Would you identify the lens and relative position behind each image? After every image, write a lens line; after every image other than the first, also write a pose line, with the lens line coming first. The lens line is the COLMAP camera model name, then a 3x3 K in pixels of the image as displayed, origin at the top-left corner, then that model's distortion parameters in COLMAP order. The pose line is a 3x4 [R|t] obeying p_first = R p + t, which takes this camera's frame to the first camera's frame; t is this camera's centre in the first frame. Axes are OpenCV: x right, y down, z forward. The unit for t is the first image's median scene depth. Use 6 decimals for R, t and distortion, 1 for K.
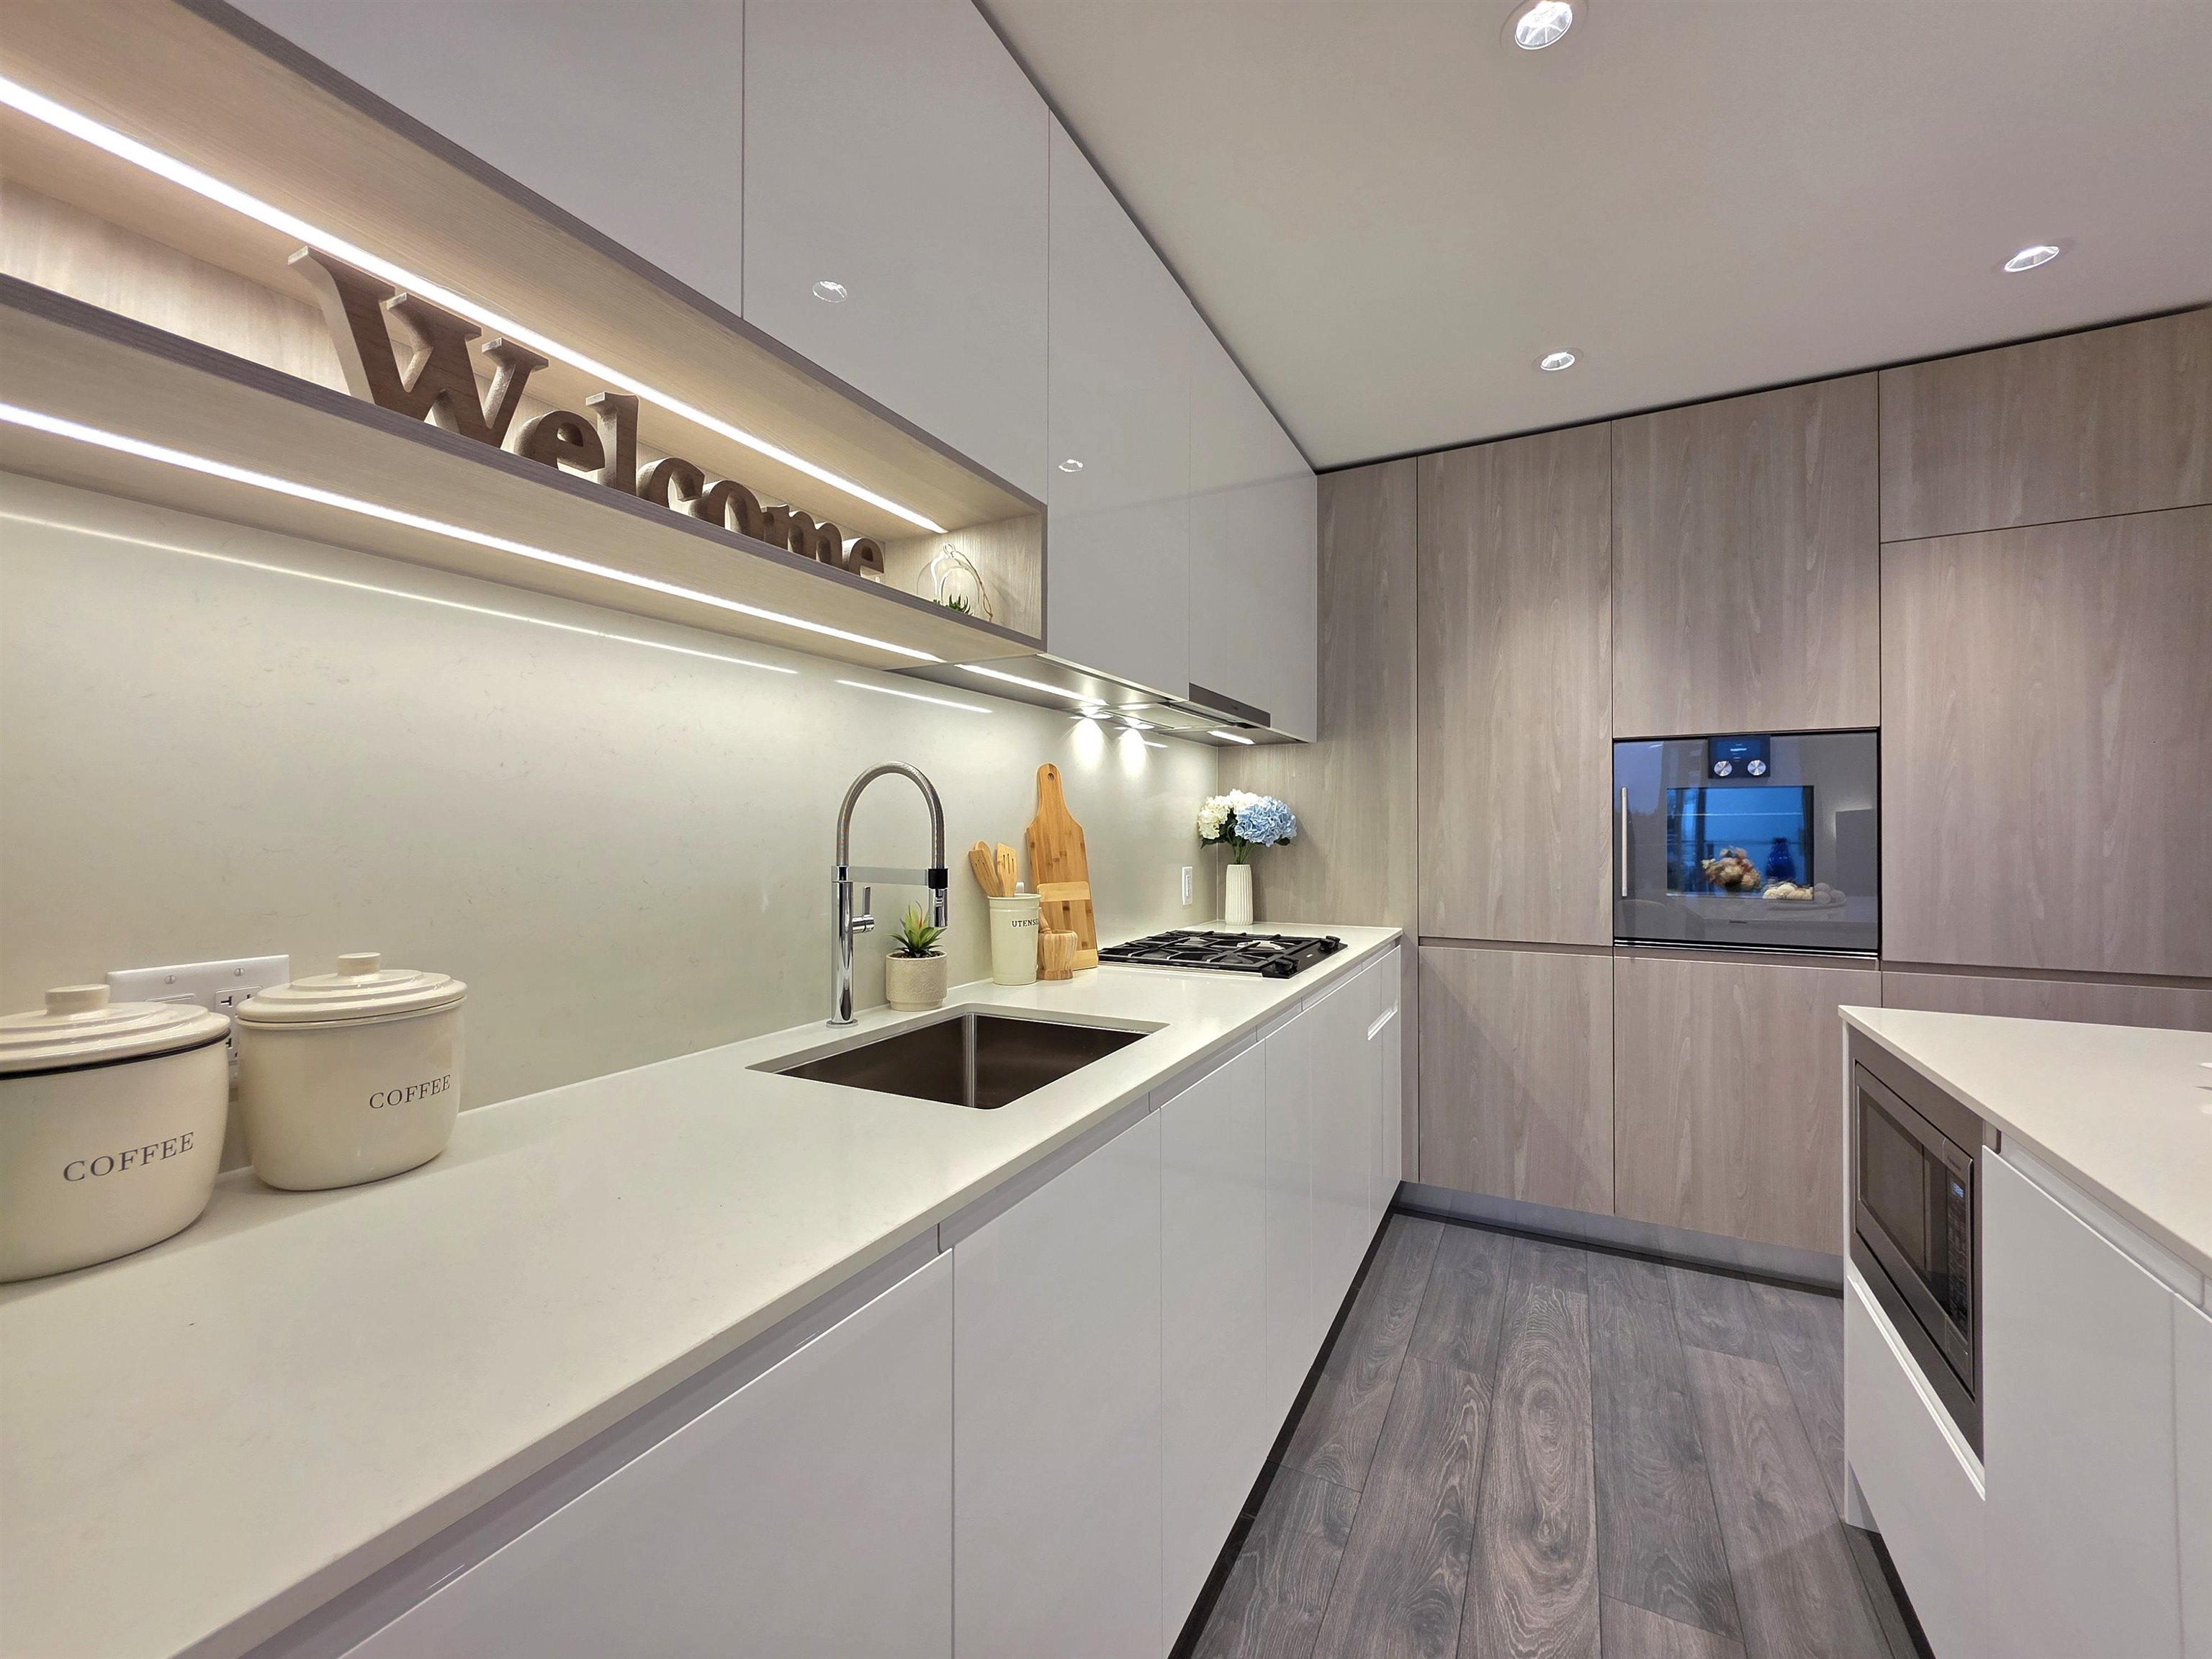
lens RADIAL K [[888.4, 0, 1108.7], [0, 888.4, 827.3], [0, 0, 1]] dist [0.002177, 0.000118]
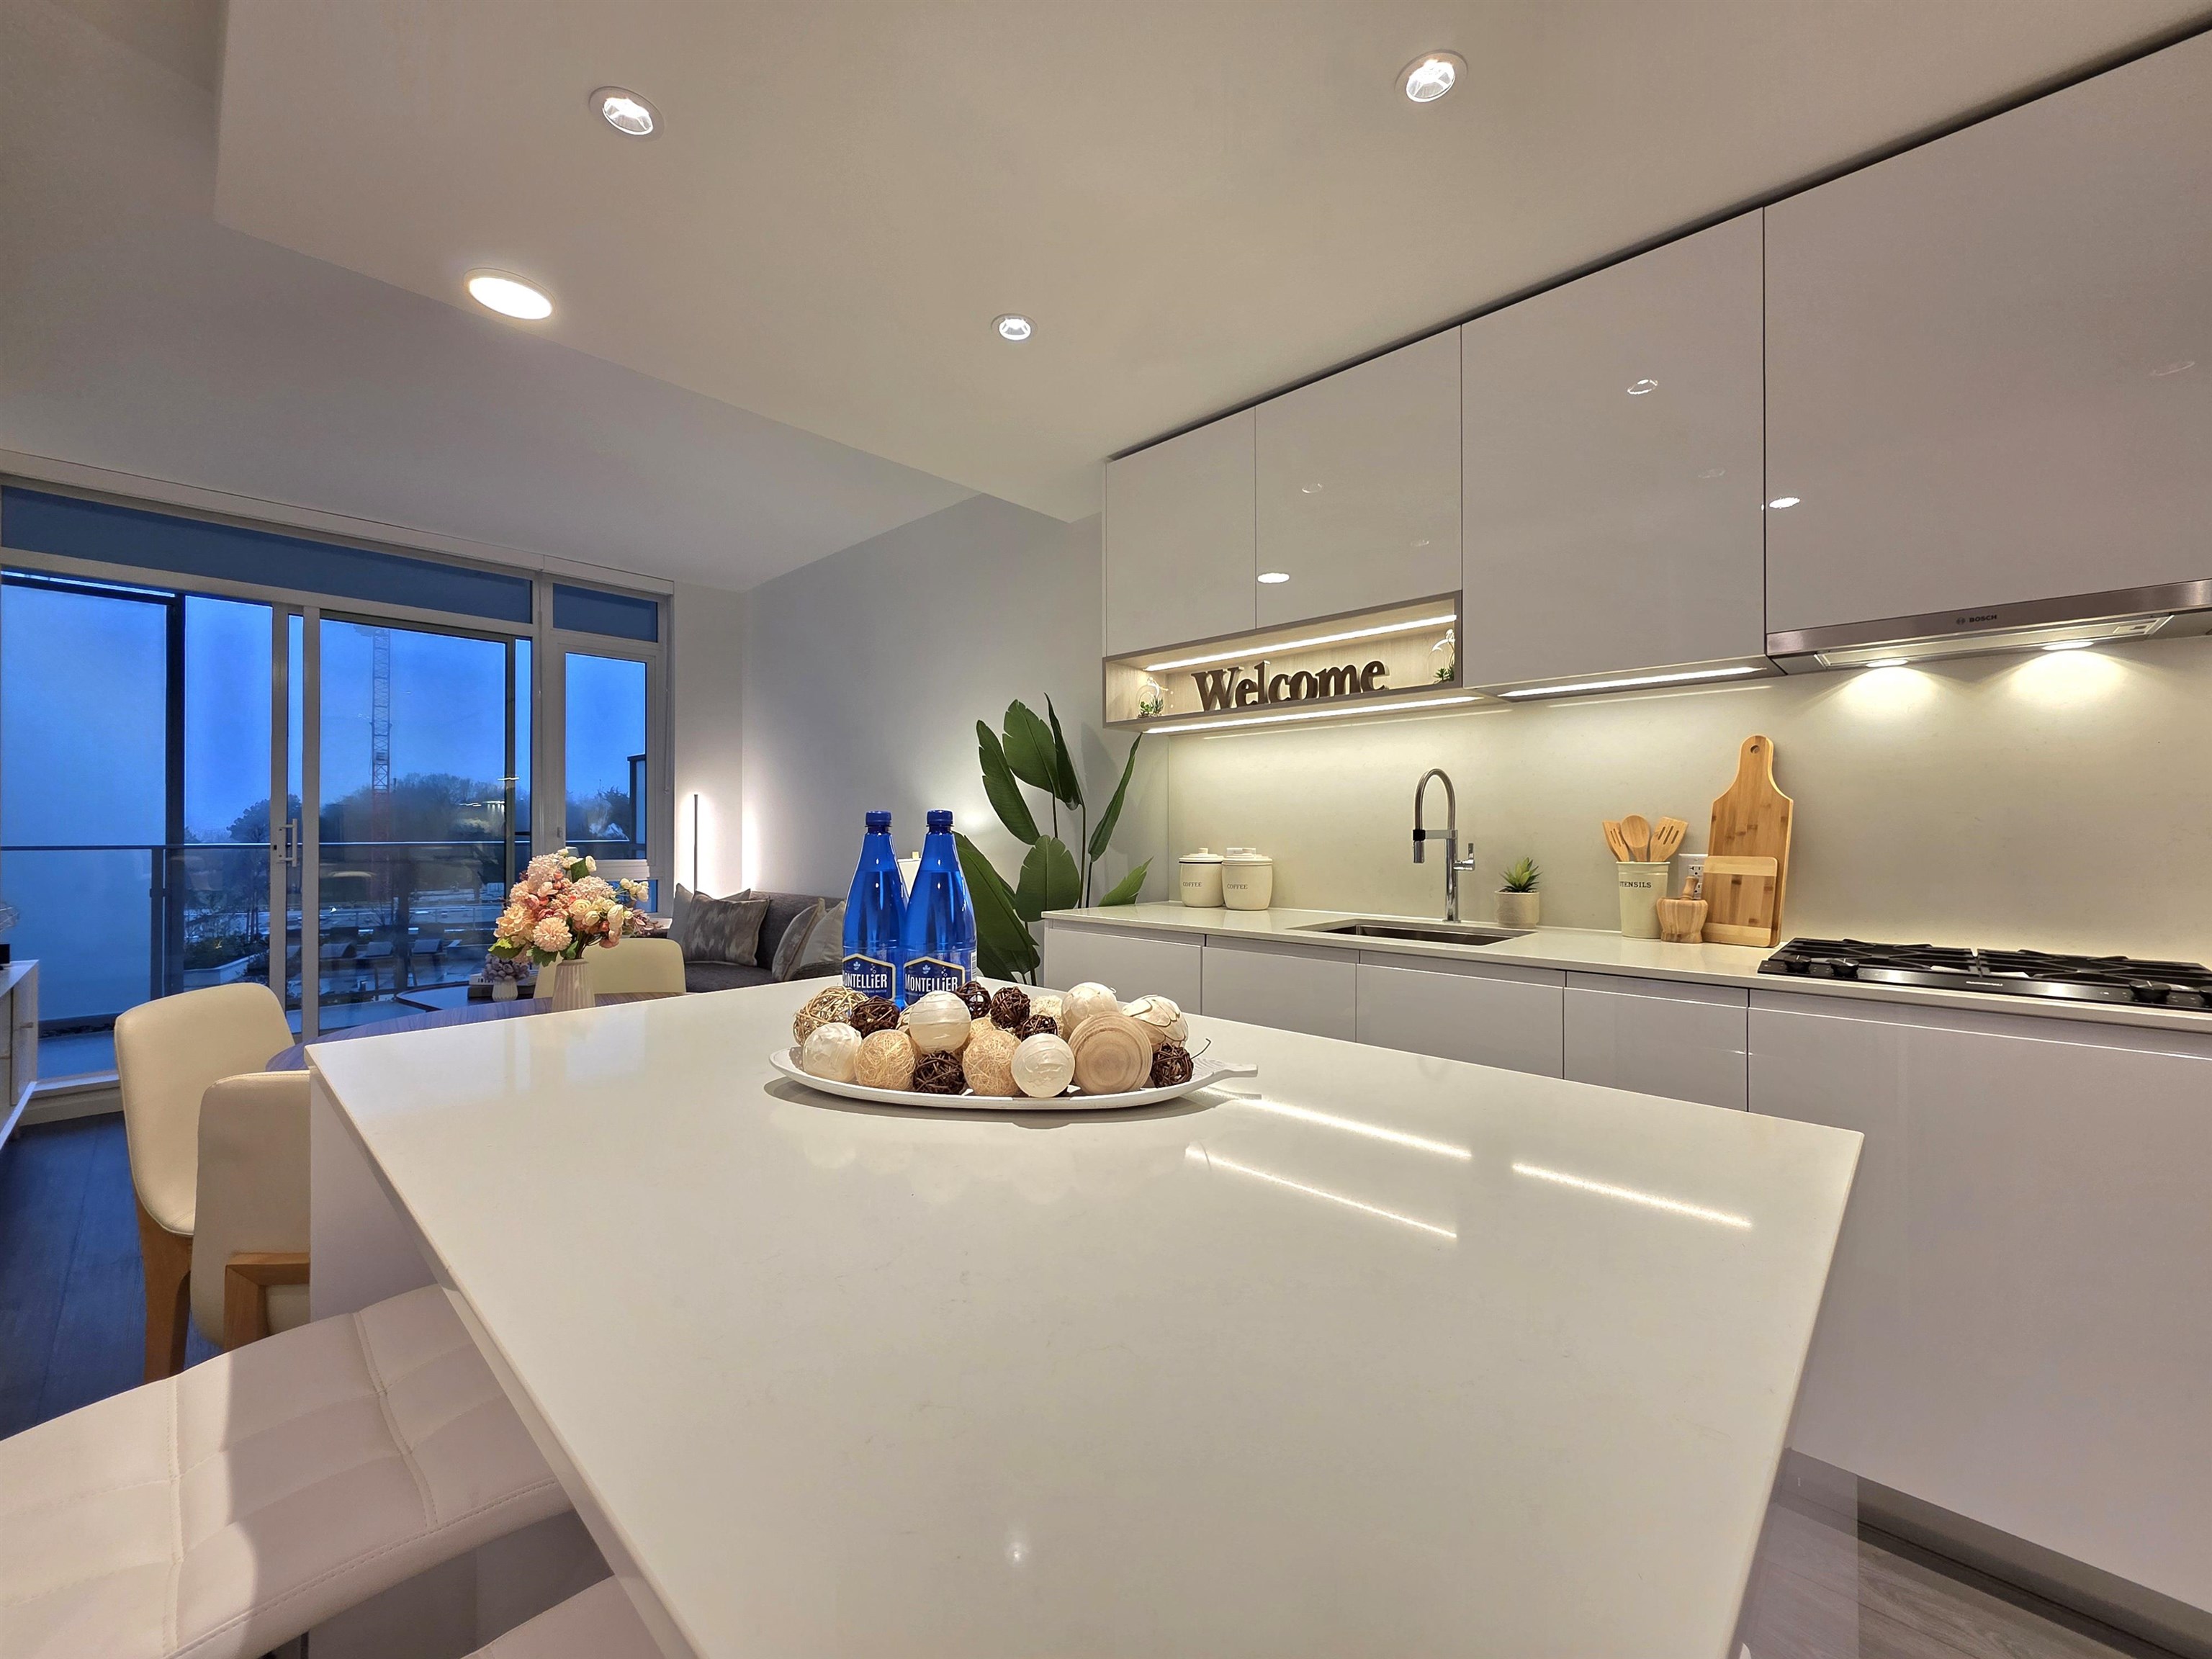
lens RADIAL K [[888.4, 0, 1110.6], [0, 888.4, 829.0], [0, 0, 1]] dist [0.002177, 0.000118]
pose [[-0.267299, 0.000235, -0.963614, 1.001395], [0.002978, 0.999995, -0.000582, 0.027830], [0.963609, -0.003025, -0.267298, 0.538798]]
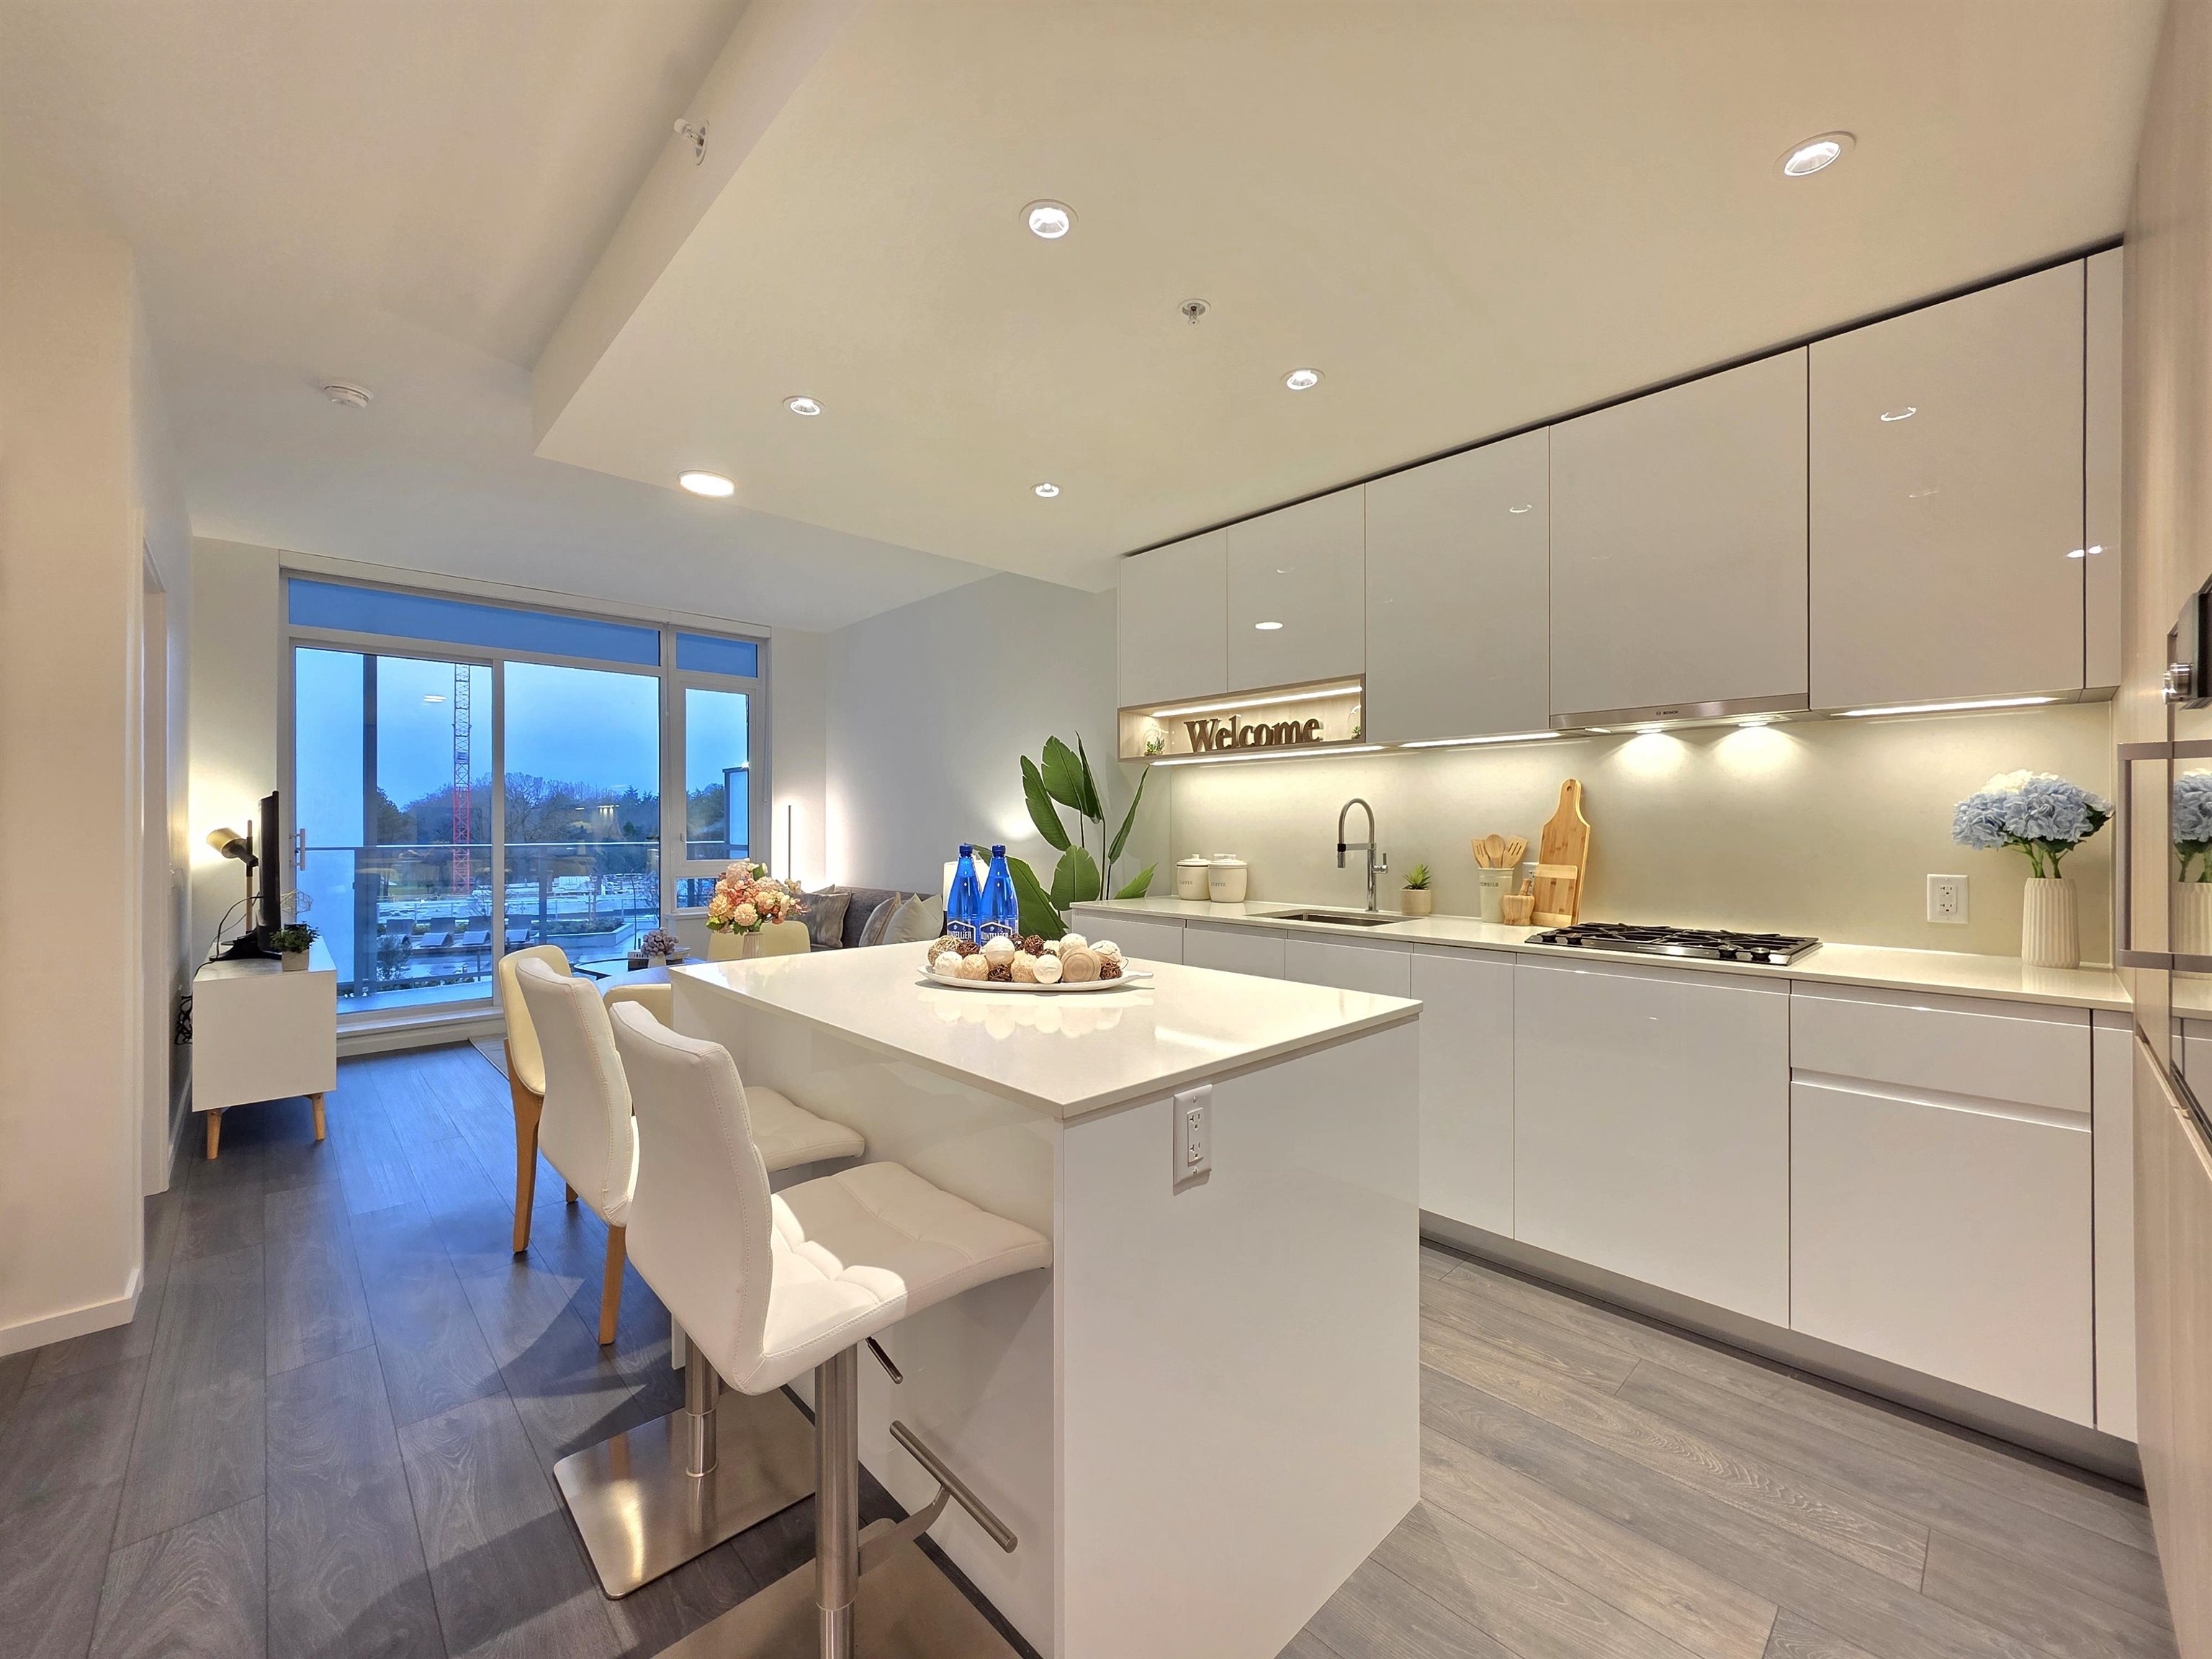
lens RADIAL K [[888.4, 0, 1108.8], [0, 888.4, 827.4], [0, 0, 1]] dist [0.002177, 0.000118]
pose [[-0.320182, 0.003101, -0.947351, 1.378226], [0.002874, 0.999993, 0.002302, -0.001916], [0.947352, -0.001985, -0.320189, 0.714316]]
